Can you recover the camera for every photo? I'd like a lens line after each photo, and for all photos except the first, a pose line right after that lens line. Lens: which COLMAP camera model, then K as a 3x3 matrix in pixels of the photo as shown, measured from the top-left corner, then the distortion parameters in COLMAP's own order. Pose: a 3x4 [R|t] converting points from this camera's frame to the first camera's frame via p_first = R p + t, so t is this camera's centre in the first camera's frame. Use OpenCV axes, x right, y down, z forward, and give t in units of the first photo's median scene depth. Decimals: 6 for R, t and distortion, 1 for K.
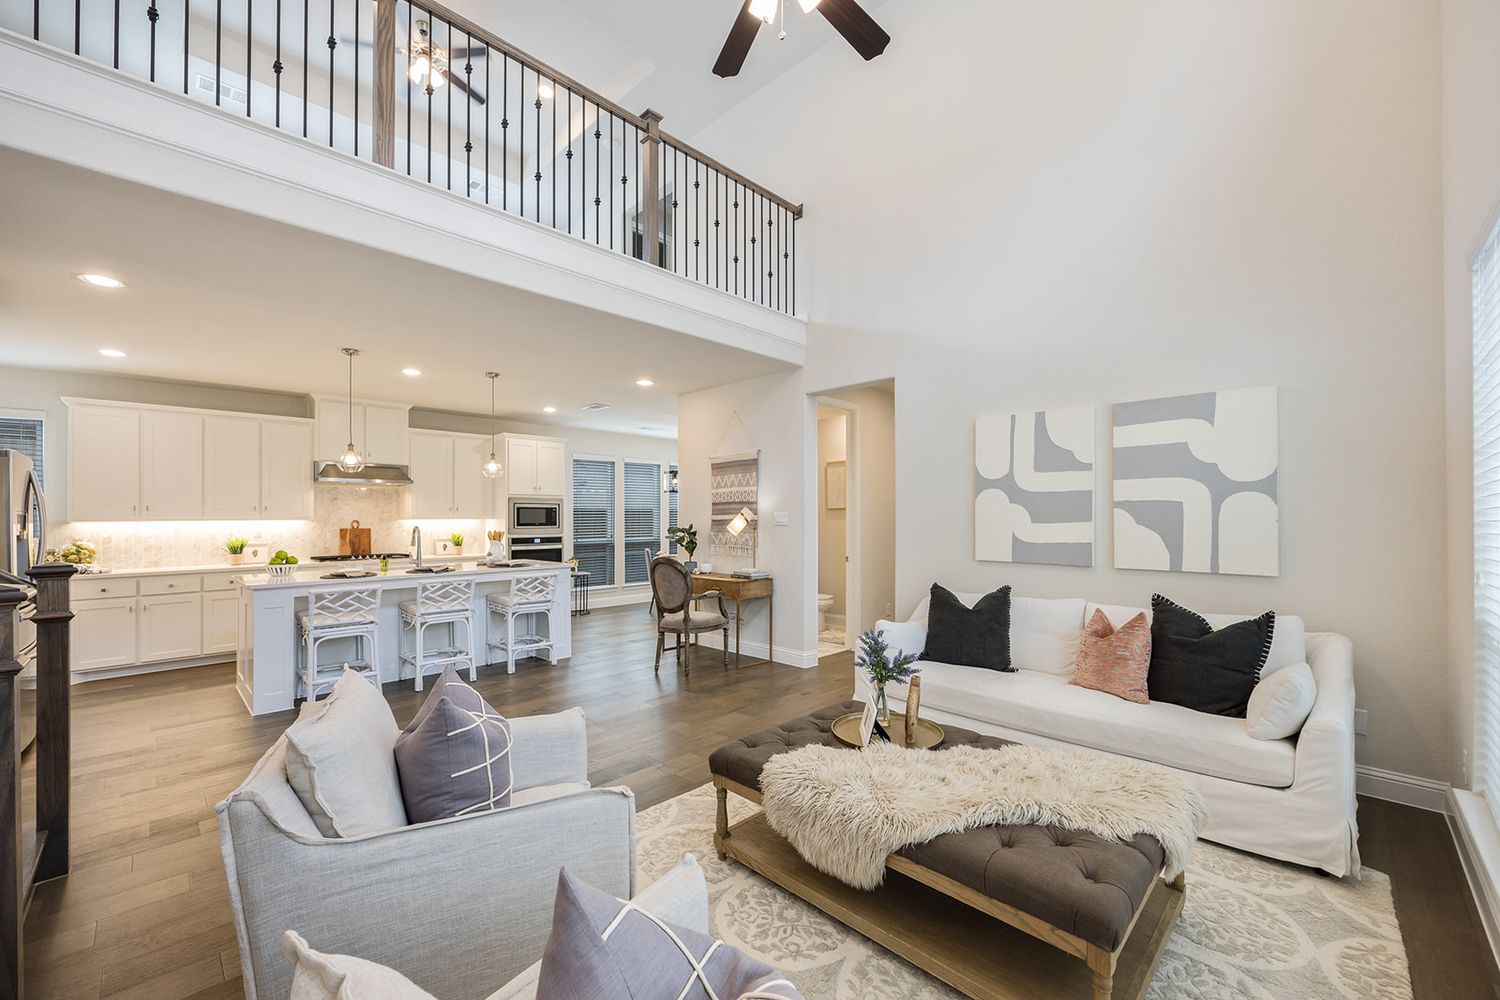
lens RADIAL K [[608.2, 0, 753.0], [0, 608.2, 511.6], [0, 0, 1]] dist [0.000940, 0.000059]
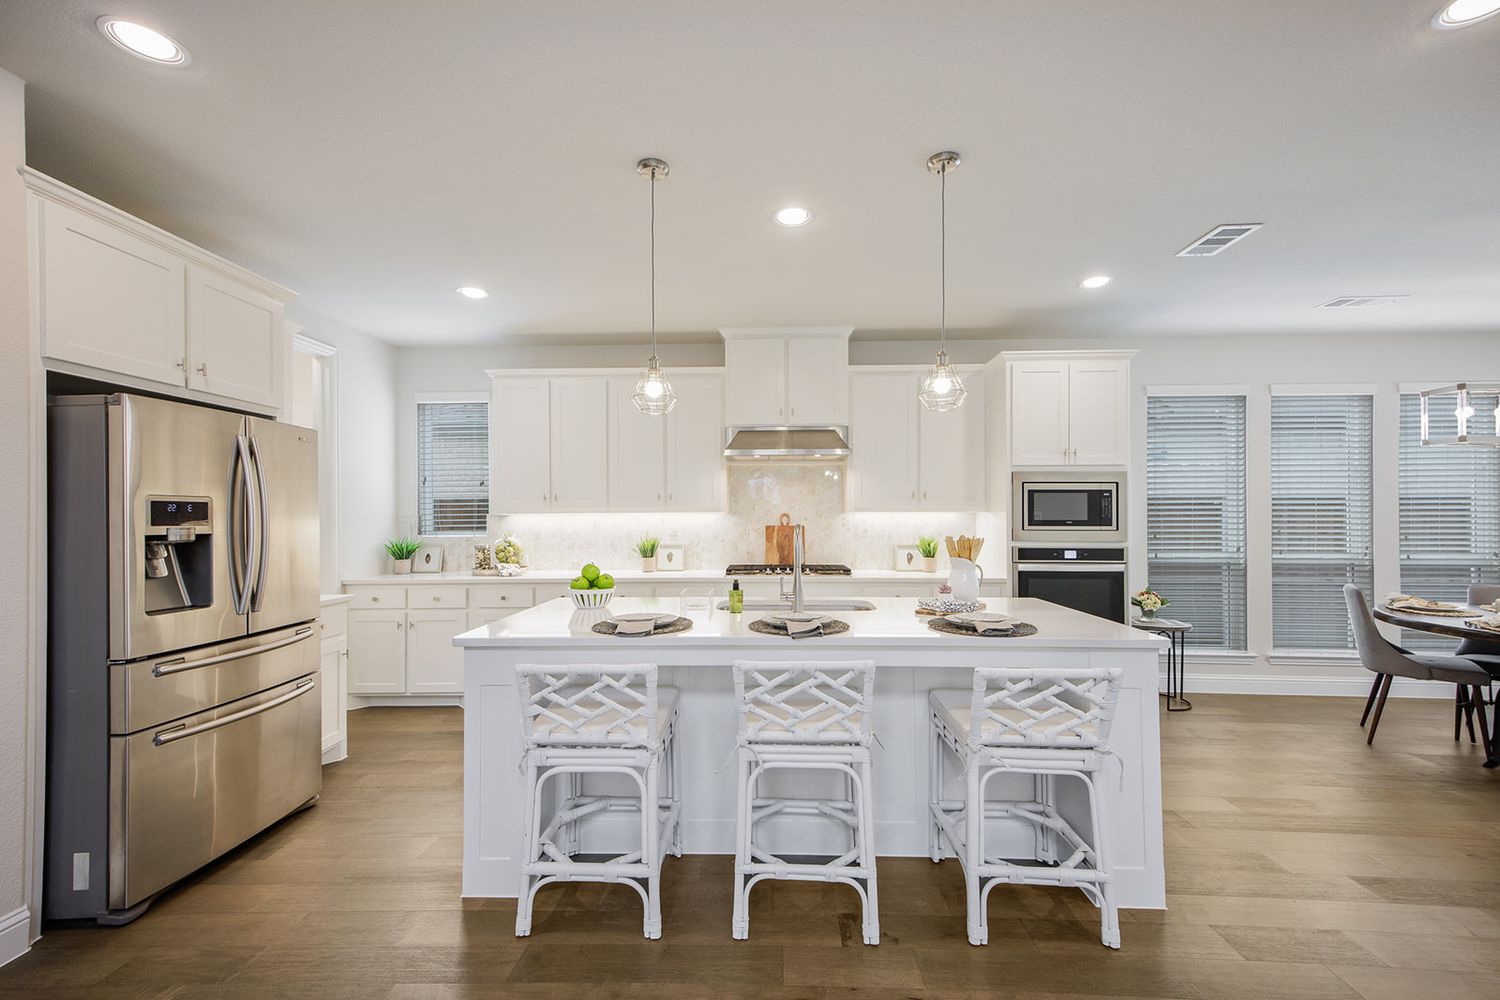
lens RADIAL K [[645.3, 0, 745.6], [0, 645.3, 508.7], [0, 0, 1]] dist [0.032319, 0.000182]
pose [[0.678475, -0.003915, -0.734613, -0.152411], [0.005068, 0.999987, -0.000648, 0.008849], [0.734606, -0.003283, 0.678486, 0.473563]]
